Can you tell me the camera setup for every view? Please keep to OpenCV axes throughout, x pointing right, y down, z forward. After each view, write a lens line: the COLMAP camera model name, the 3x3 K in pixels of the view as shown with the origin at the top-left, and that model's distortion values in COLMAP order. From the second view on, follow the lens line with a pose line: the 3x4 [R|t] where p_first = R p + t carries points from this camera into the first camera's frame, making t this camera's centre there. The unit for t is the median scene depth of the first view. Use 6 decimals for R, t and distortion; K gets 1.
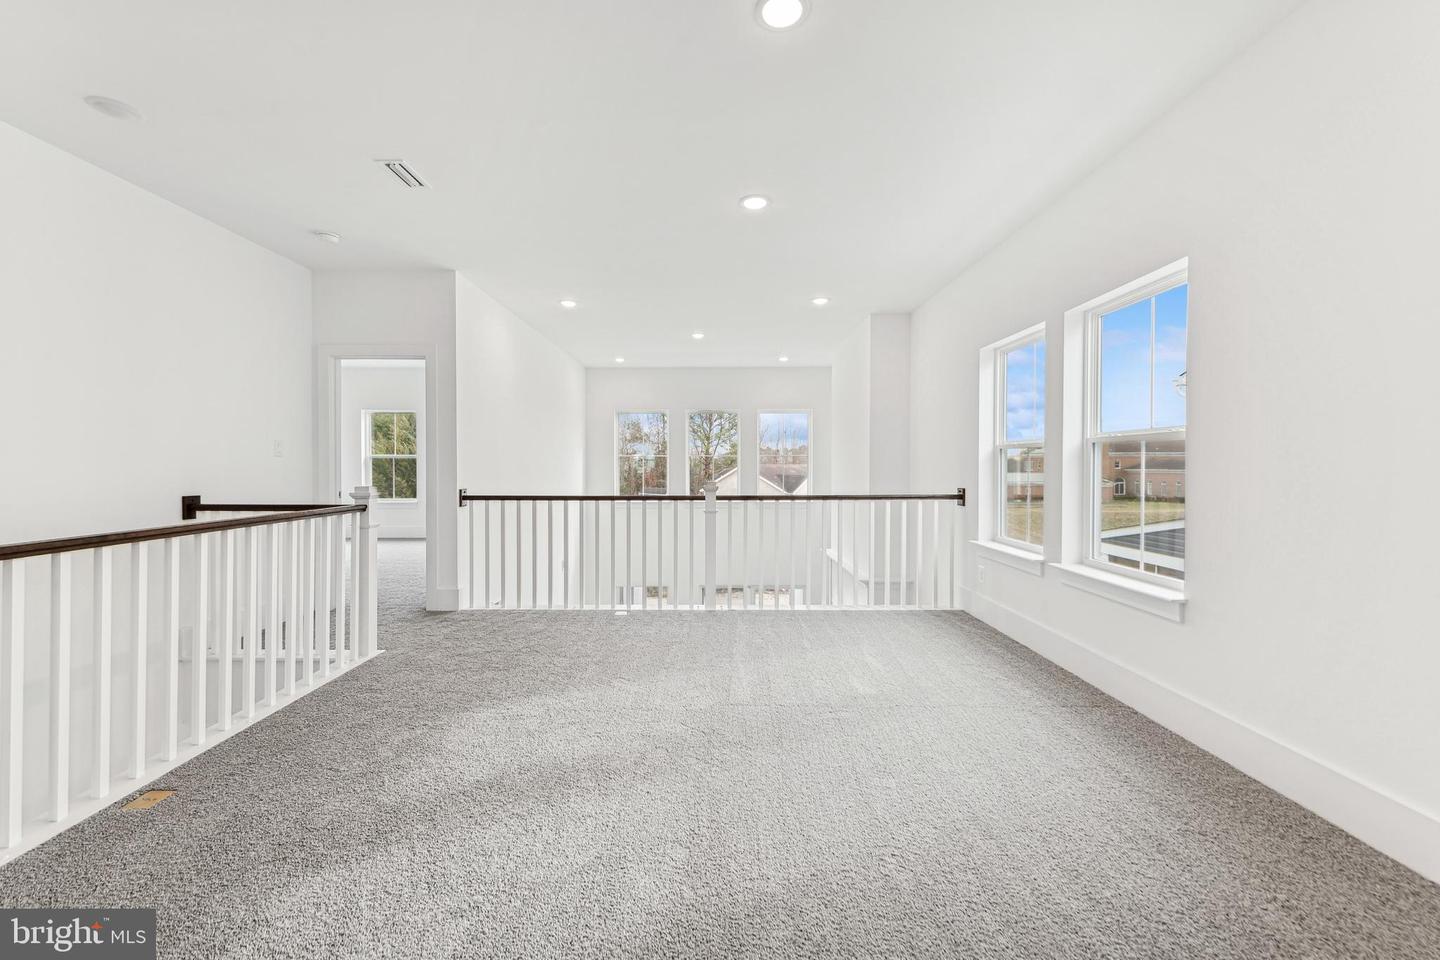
lens RADIAL K [[594.9, 0, 722.1], [0, 594.9, 463.5], [0, 0, 1]] dist [0.000256, -0.000490]
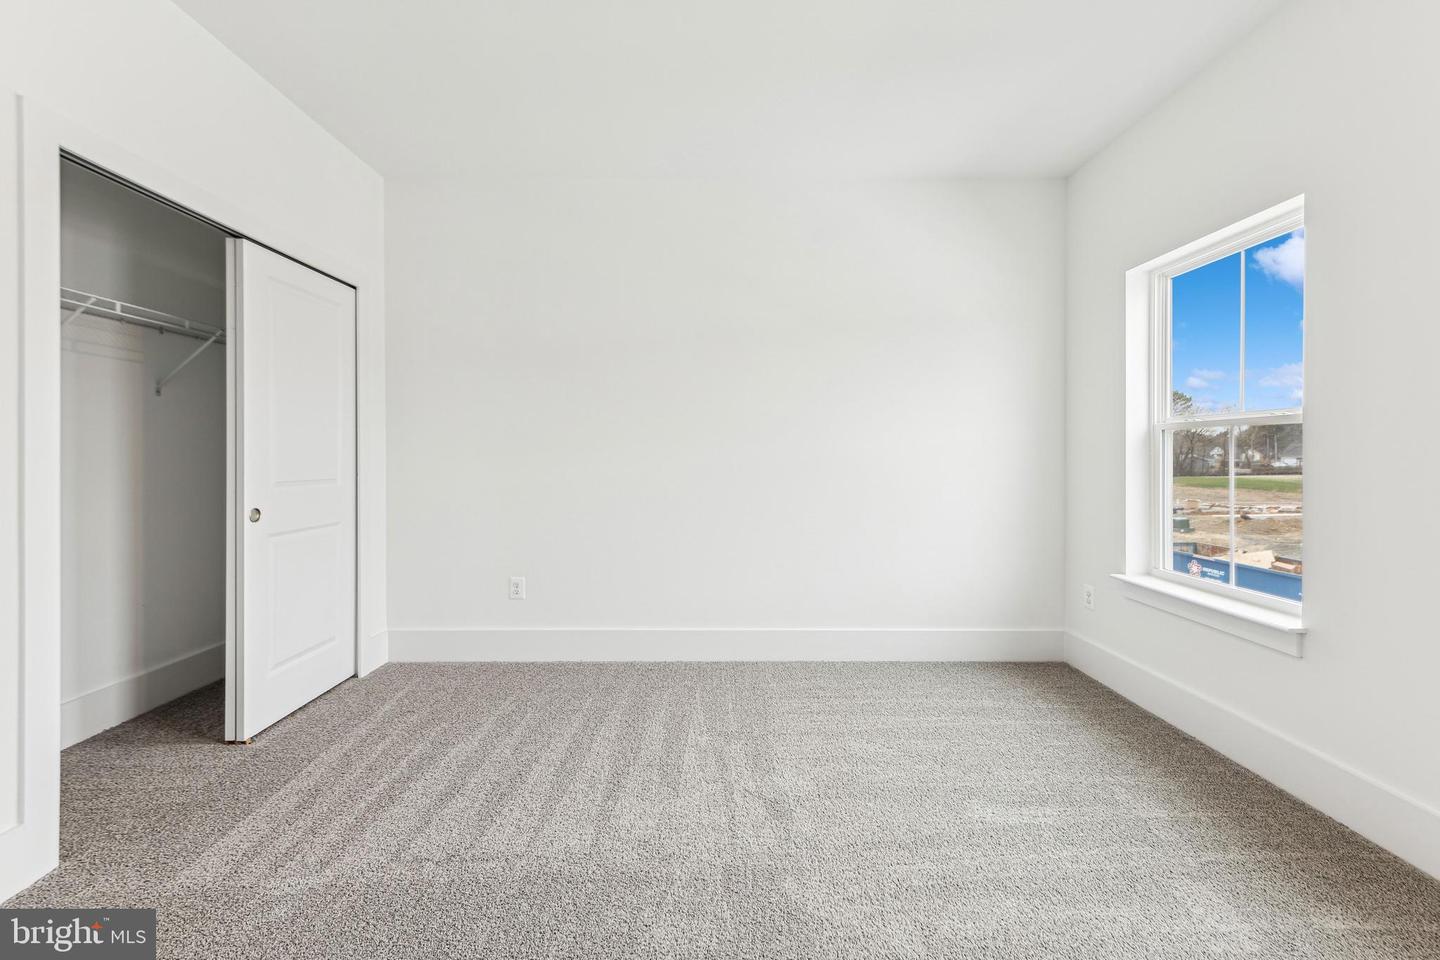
lens RADIAL K [[617.2, 0, 713.8], [0, 617.2, 449.5], [0, 0, 1]] dist [0.003281, -0.000237]
pose [[0.999987, 0.004501, 0.002184, -0.003169], [-0.004494, 0.999984, -0.003401, 0.000194], [-0.002199, 0.003392, 0.999992, 0.175597]]
